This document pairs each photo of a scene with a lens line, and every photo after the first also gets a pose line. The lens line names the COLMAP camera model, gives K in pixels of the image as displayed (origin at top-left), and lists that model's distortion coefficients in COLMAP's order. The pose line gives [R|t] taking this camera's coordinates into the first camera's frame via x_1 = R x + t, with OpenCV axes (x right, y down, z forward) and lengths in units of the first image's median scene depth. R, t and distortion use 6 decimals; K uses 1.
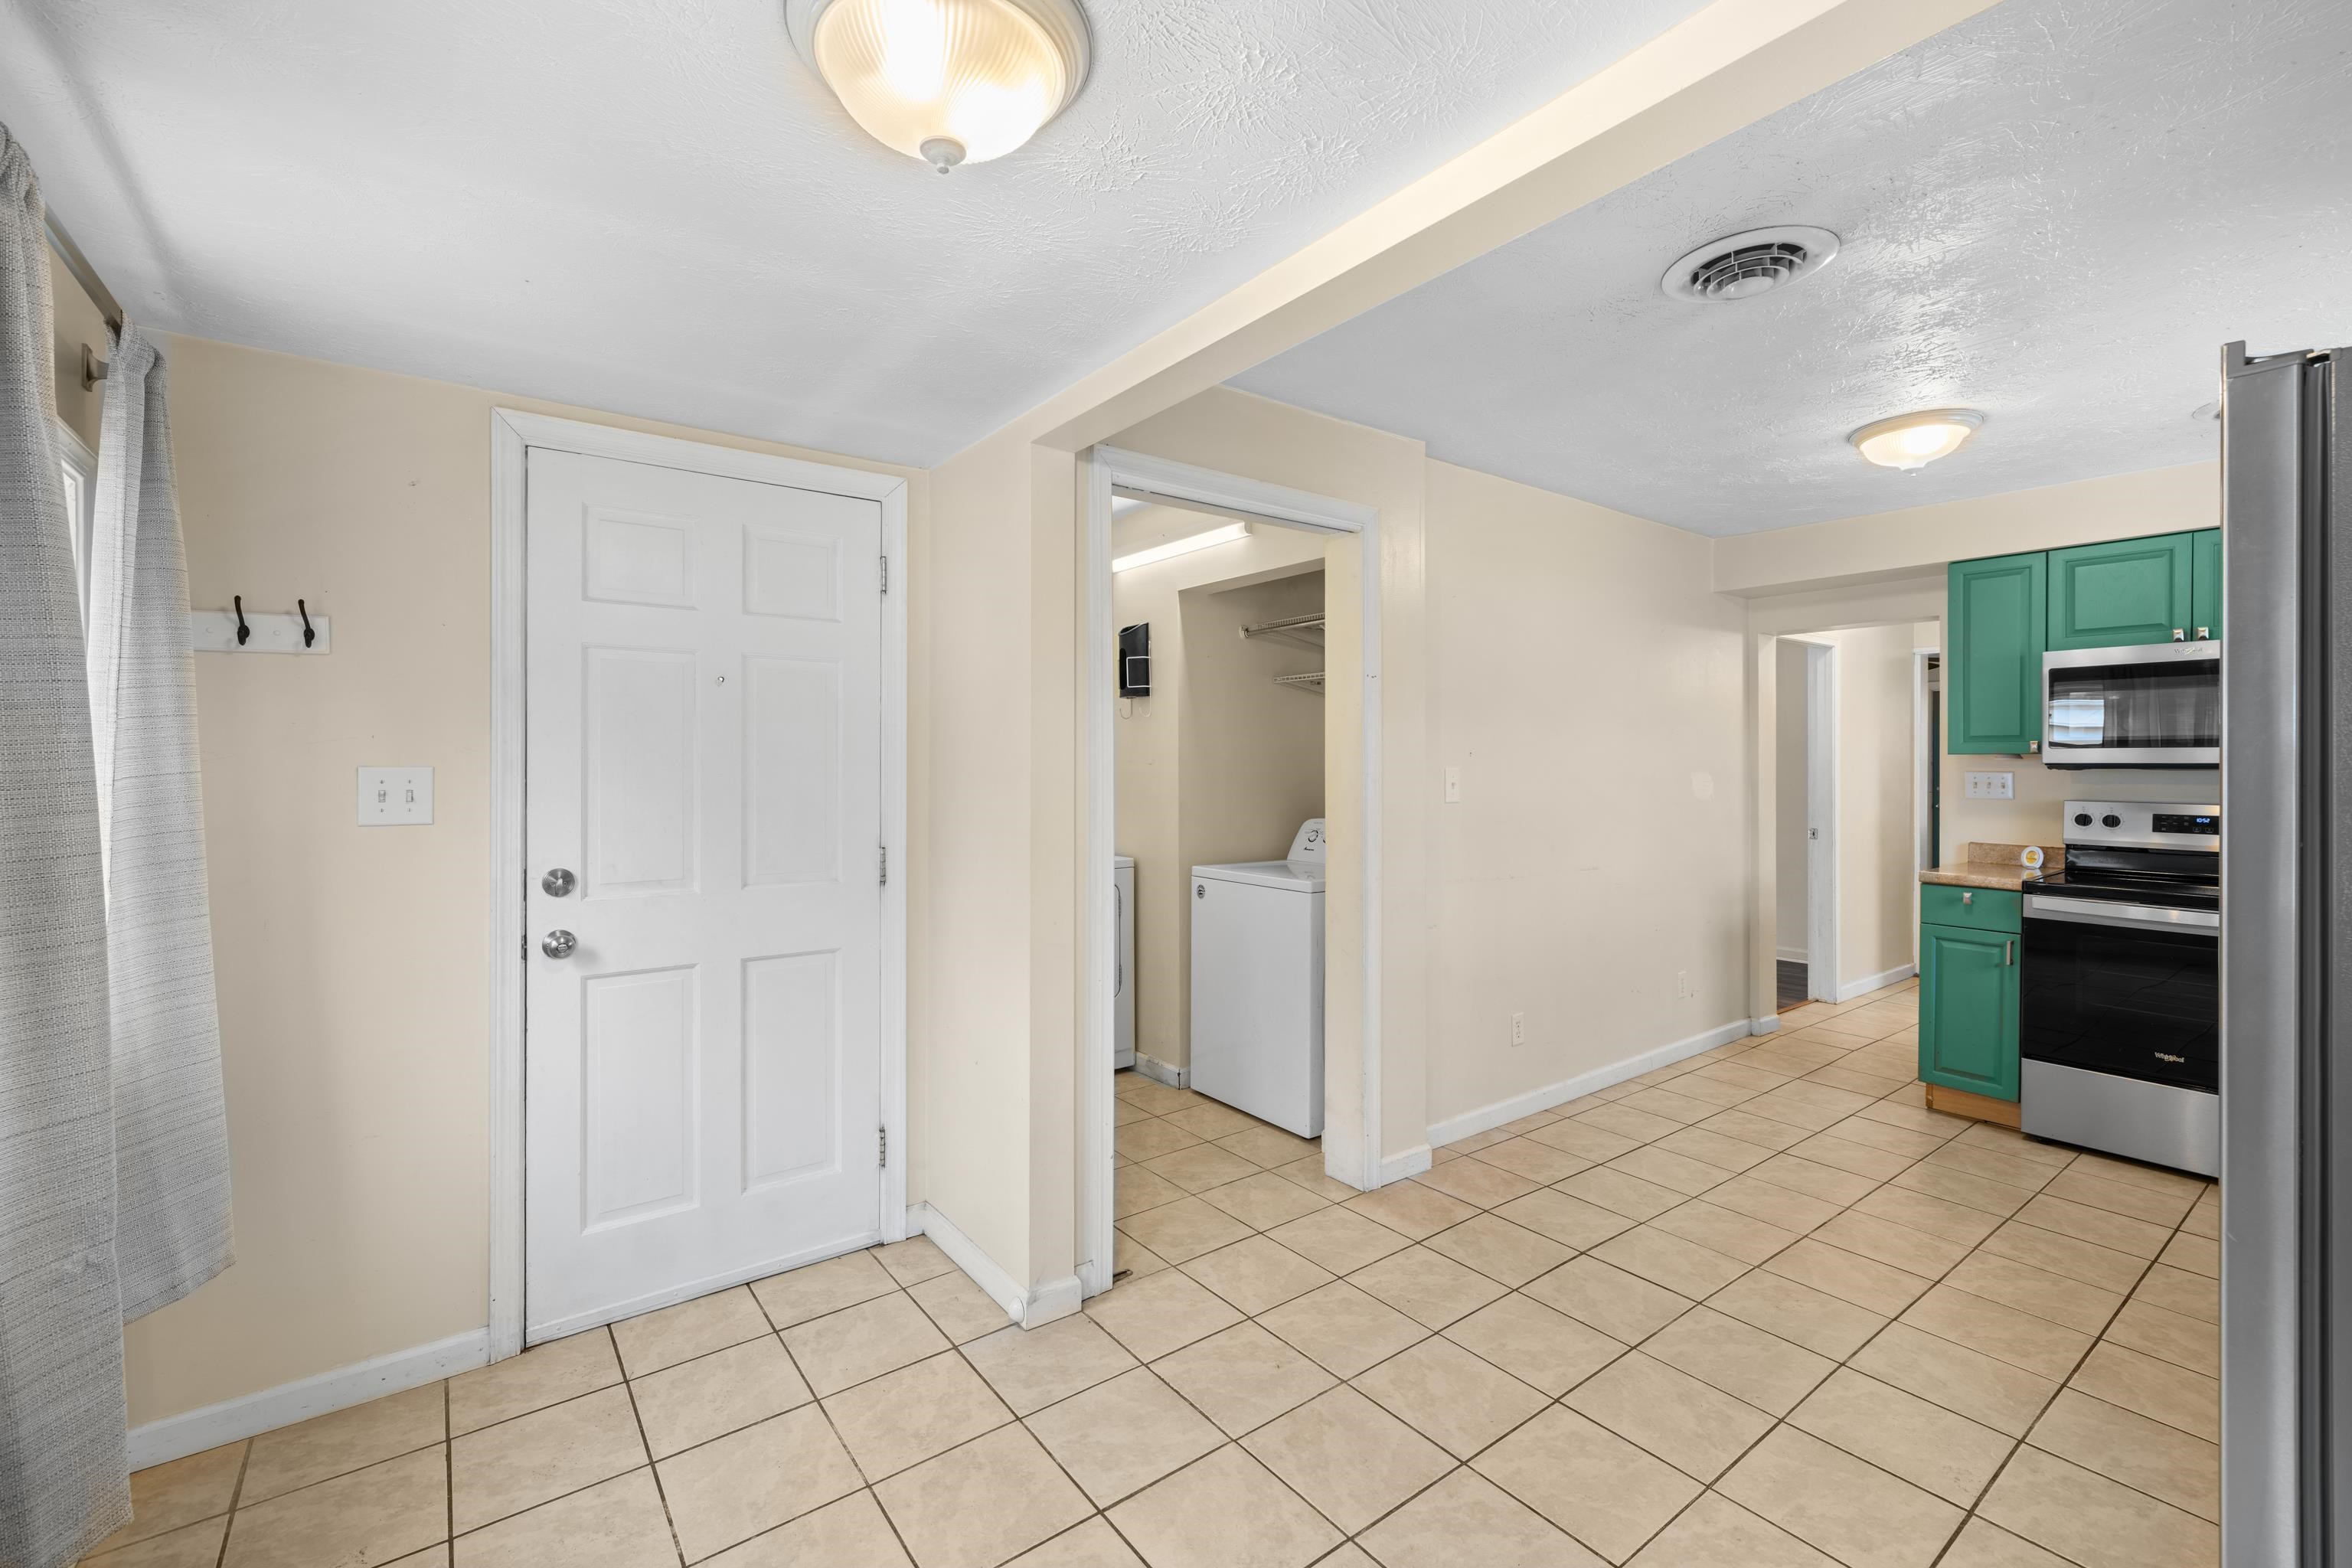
lens RADIAL K [[986.7, 0, 1170.9], [0, 986.7, 764.0], [0, 0, 1]] dist [0.000600, -0.000045]
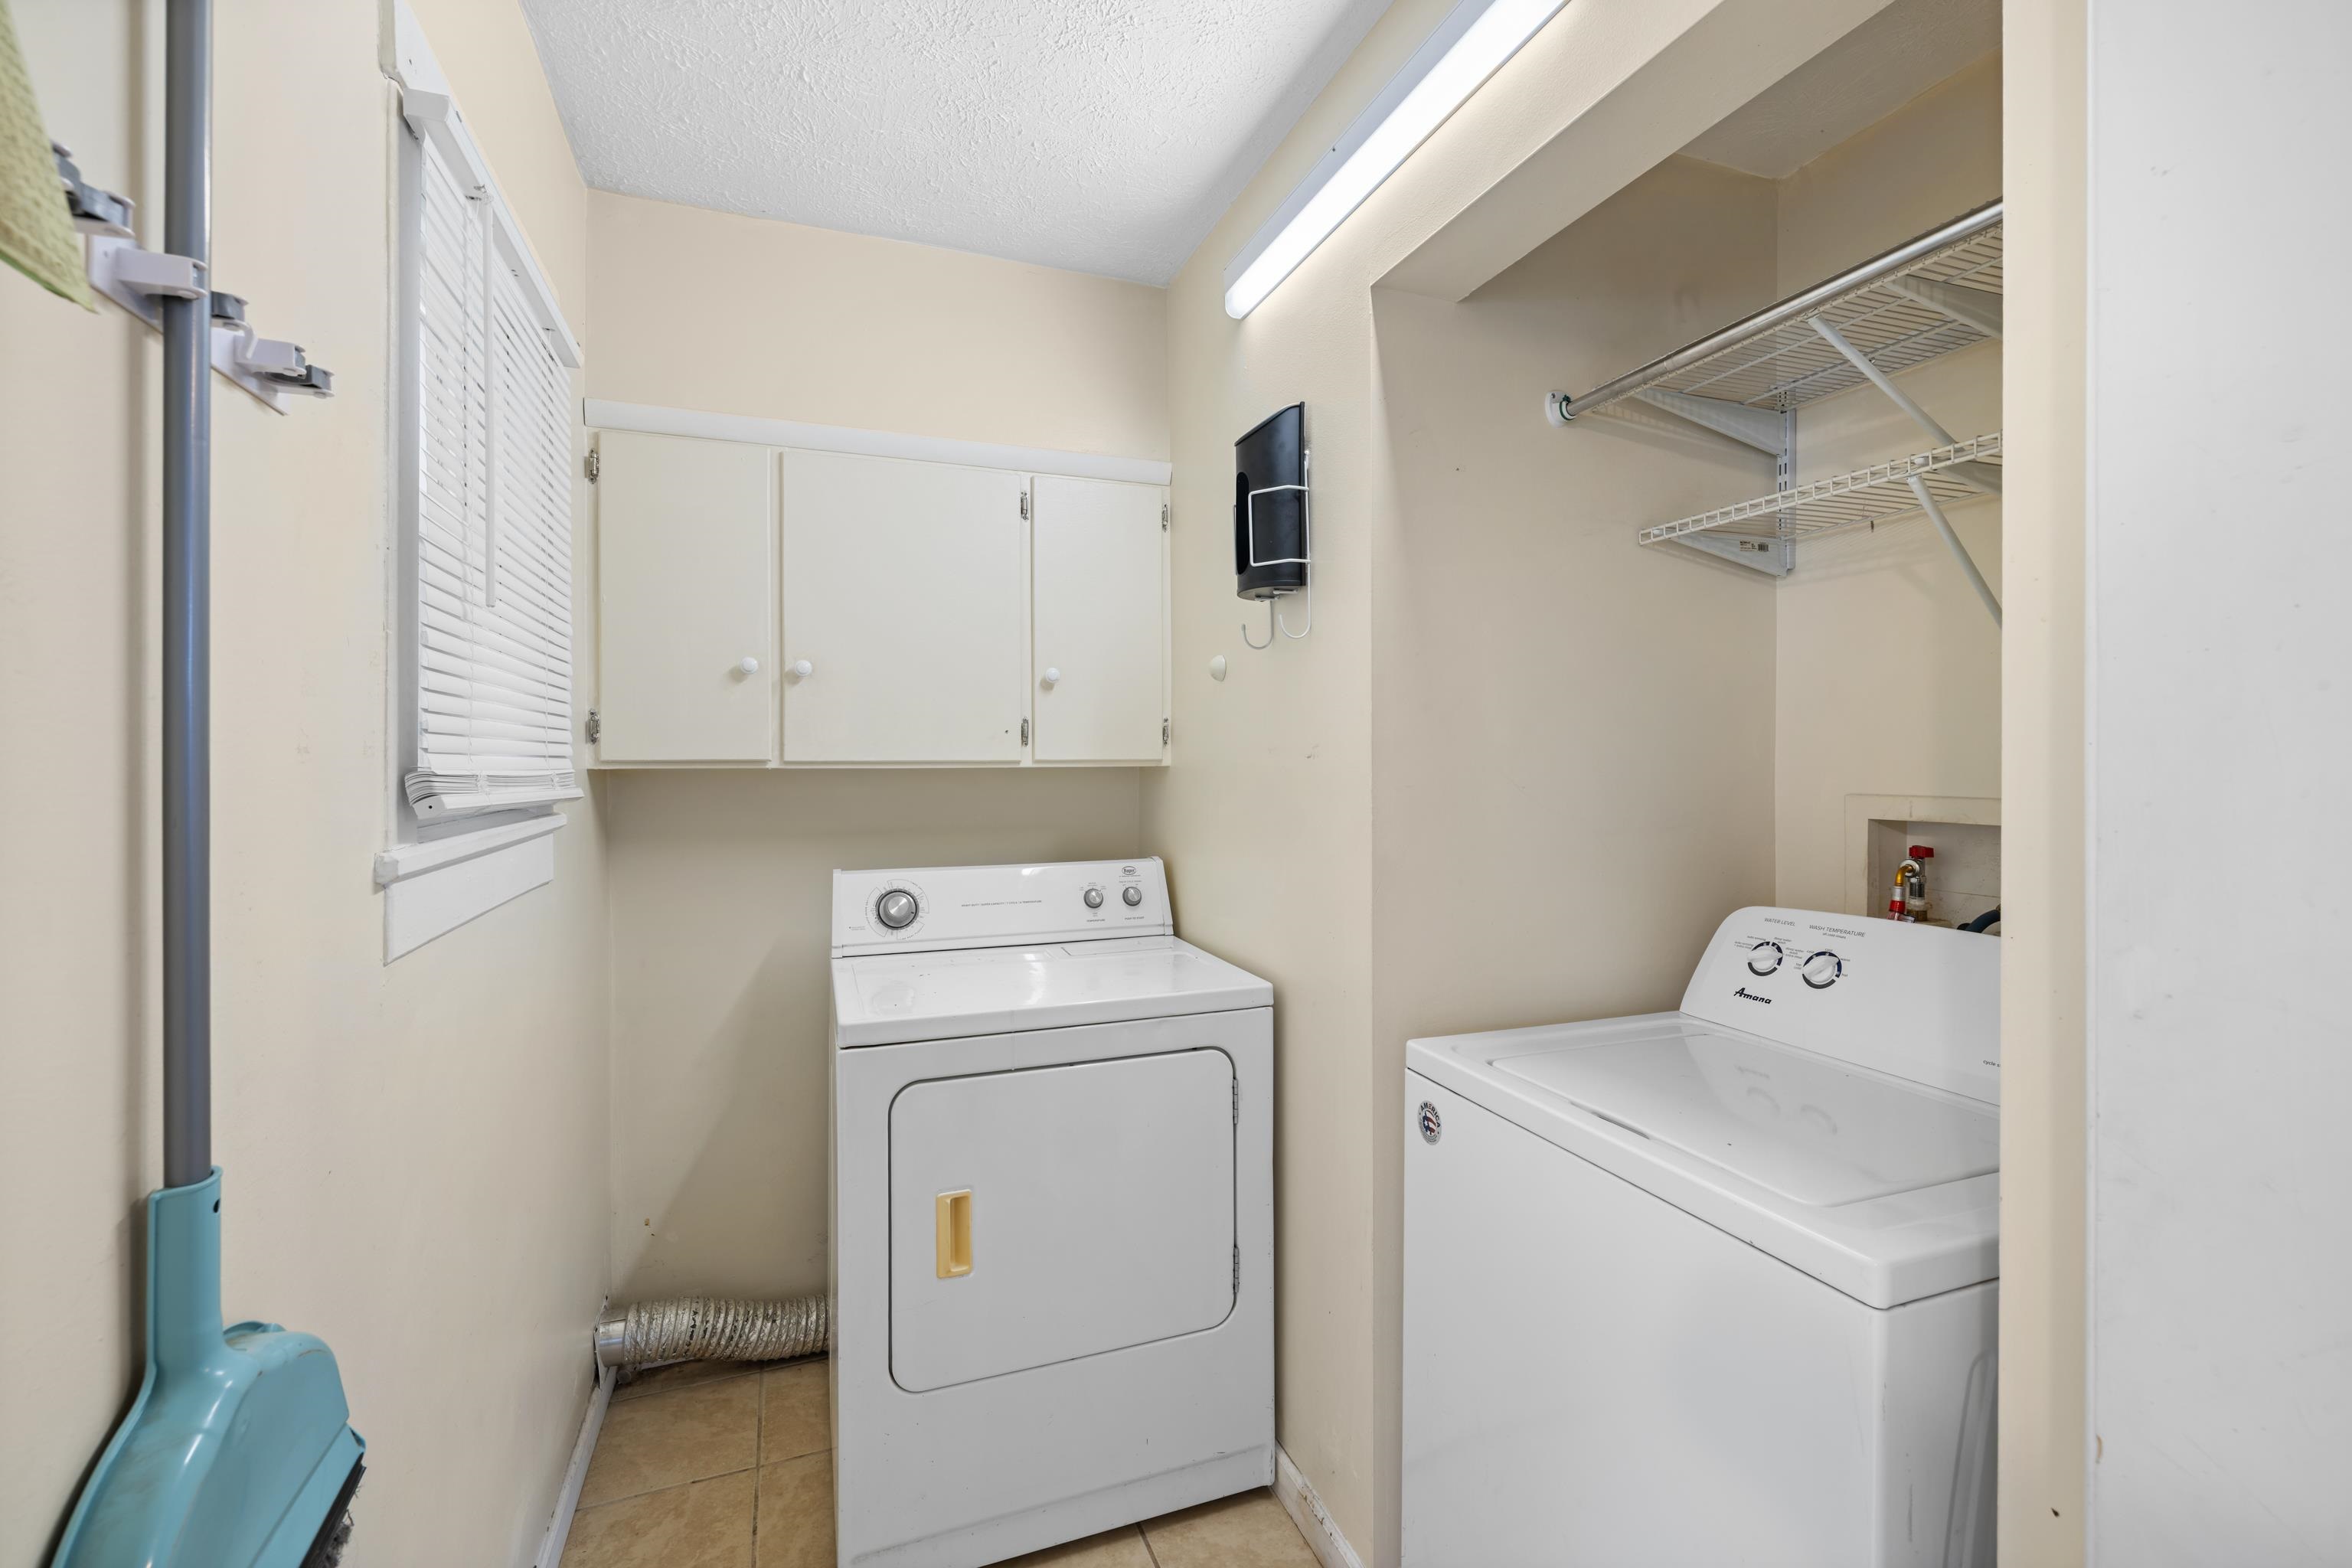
lens RADIAL K [[986.7, 0, 1170.9], [0, 986.7, 764.0], [0, 0, 1]] dist [0.000600, -0.000045]
pose [[0.962592, 0.003226, -0.270937, 0.038847], [-0.001830, 0.999984, 0.005403, 0.001454], [0.270950, -0.004705, 0.962582, 0.684587]]
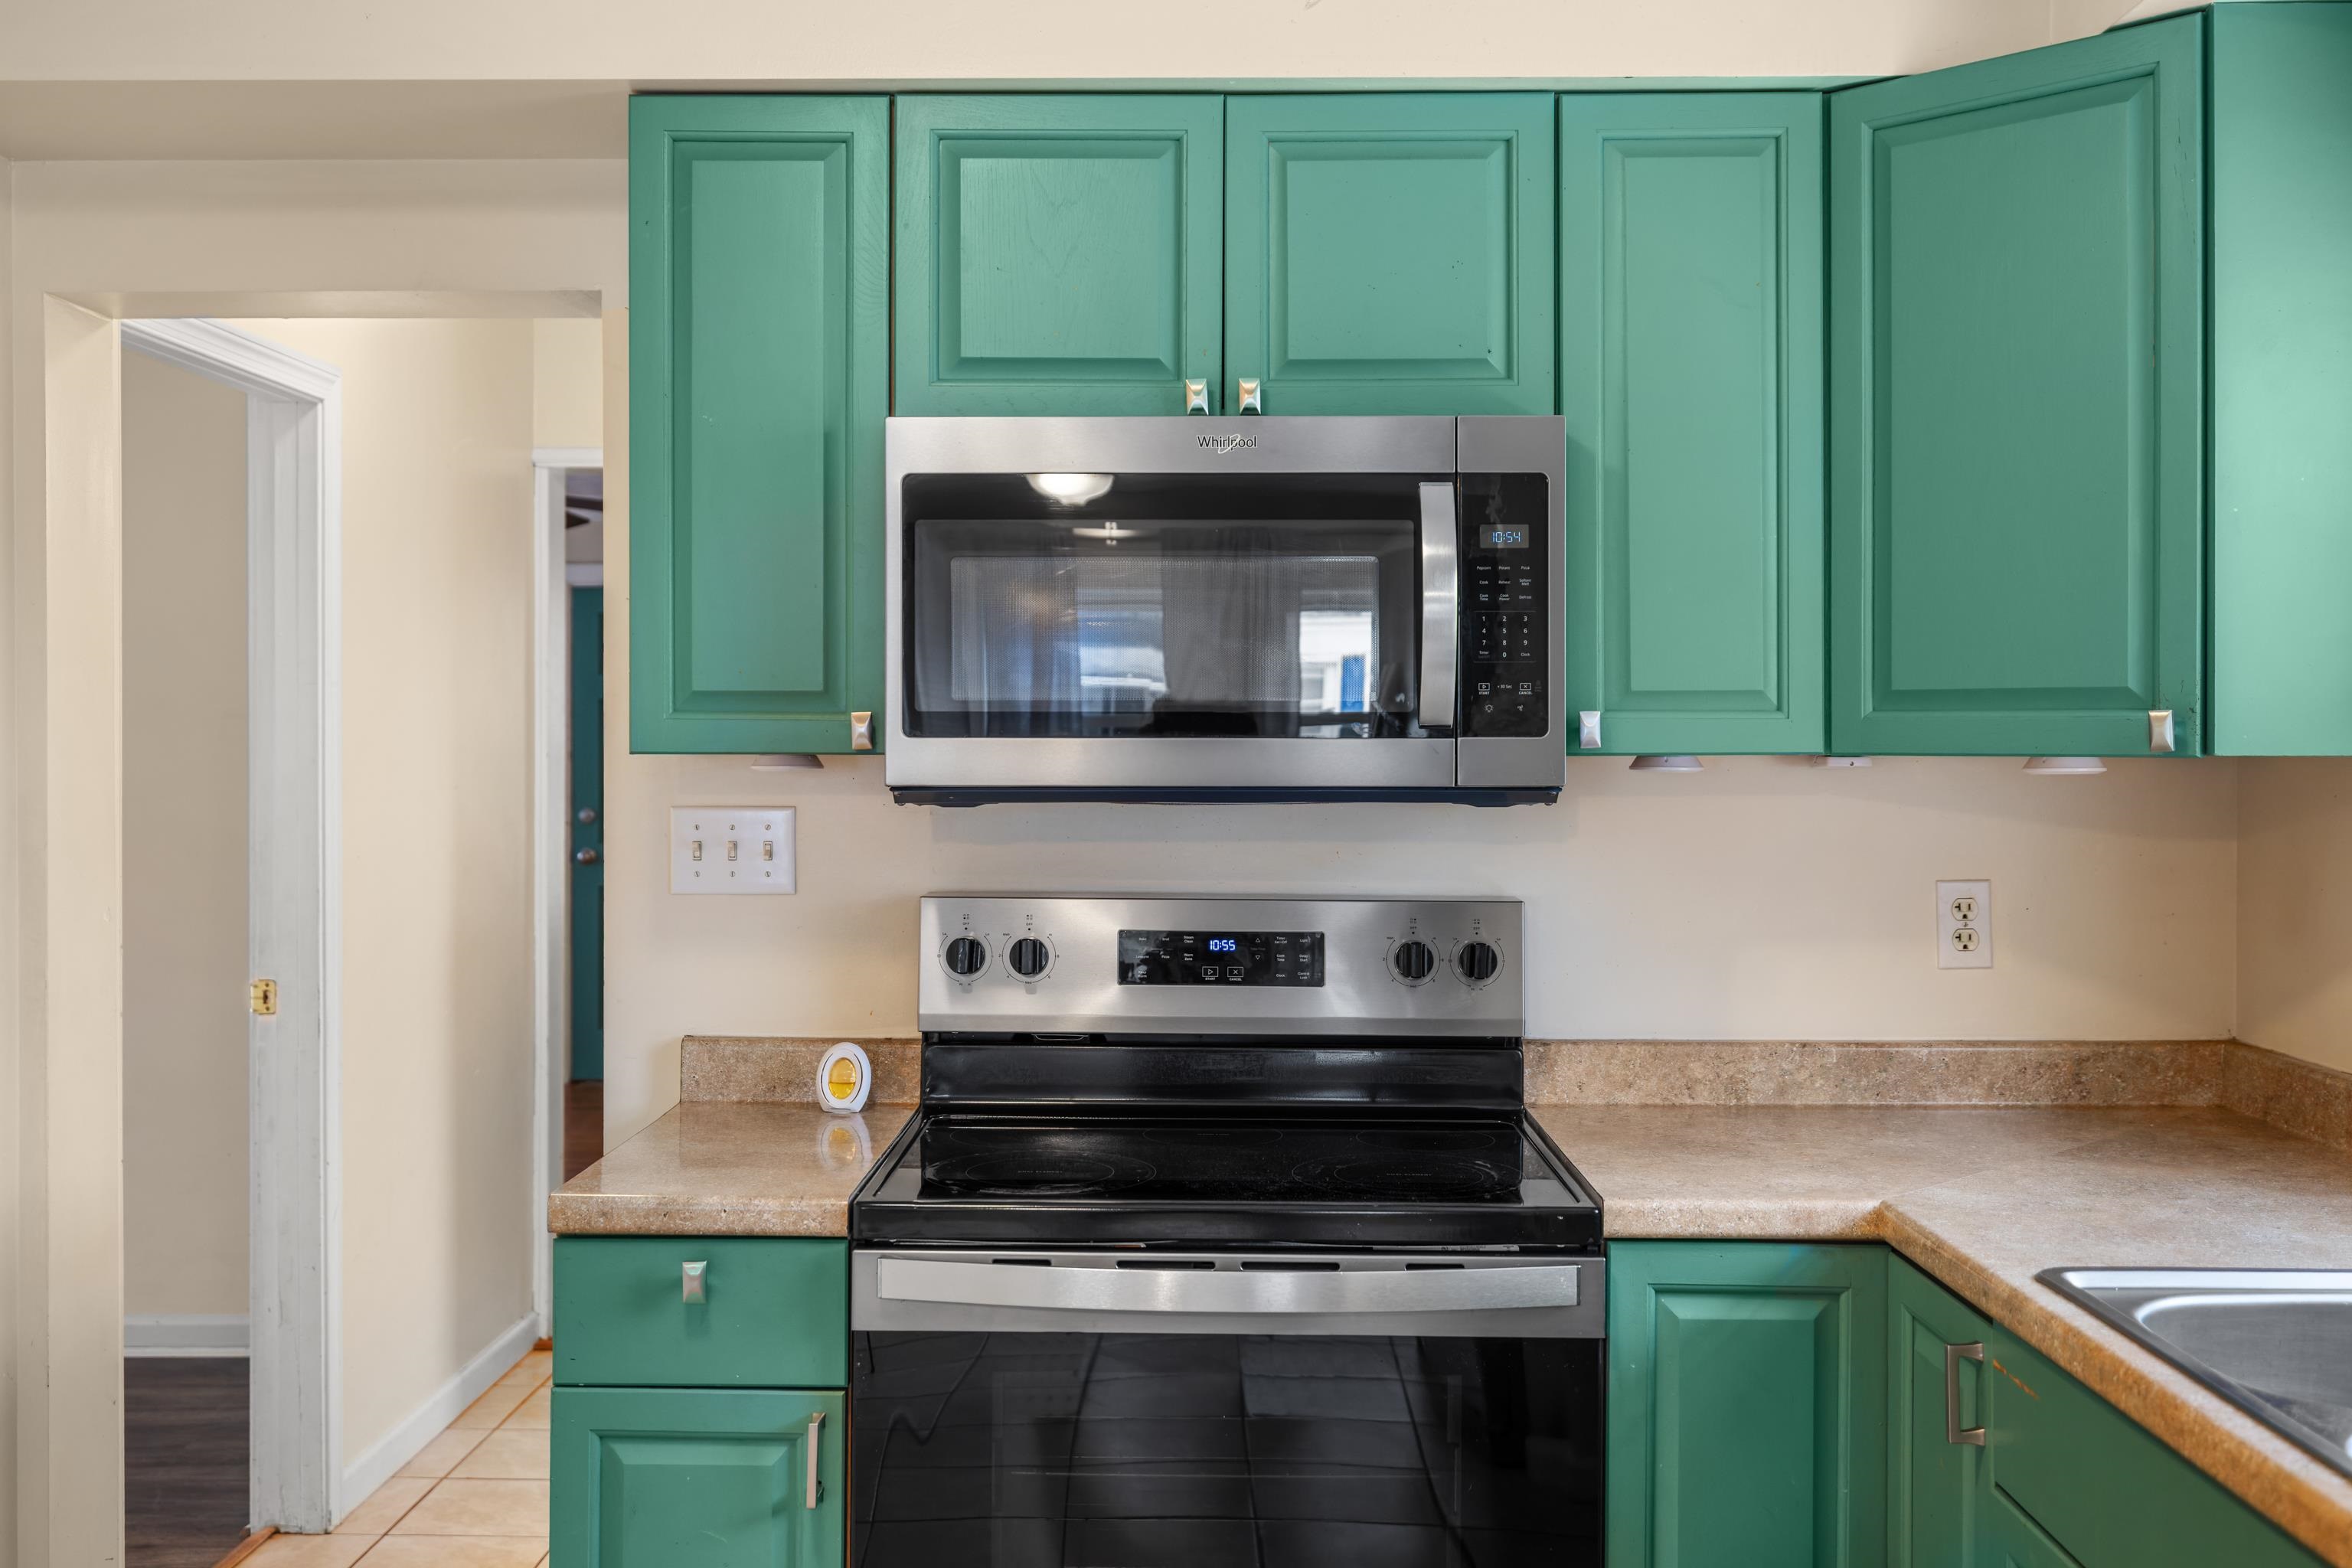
lens RADIAL K [[2274.1, 0, 1174.5], [0, 2274.1, 744.3], [0, 0, 1]] dist [0.005366, 0.008454]
pose [[0.606056, 0.000966, 0.795422, 0.374761], [0.001073, 0.999997, -0.002032, -0.011536], [-0.795422, 0.002085, 0.606053, 0.497229]]
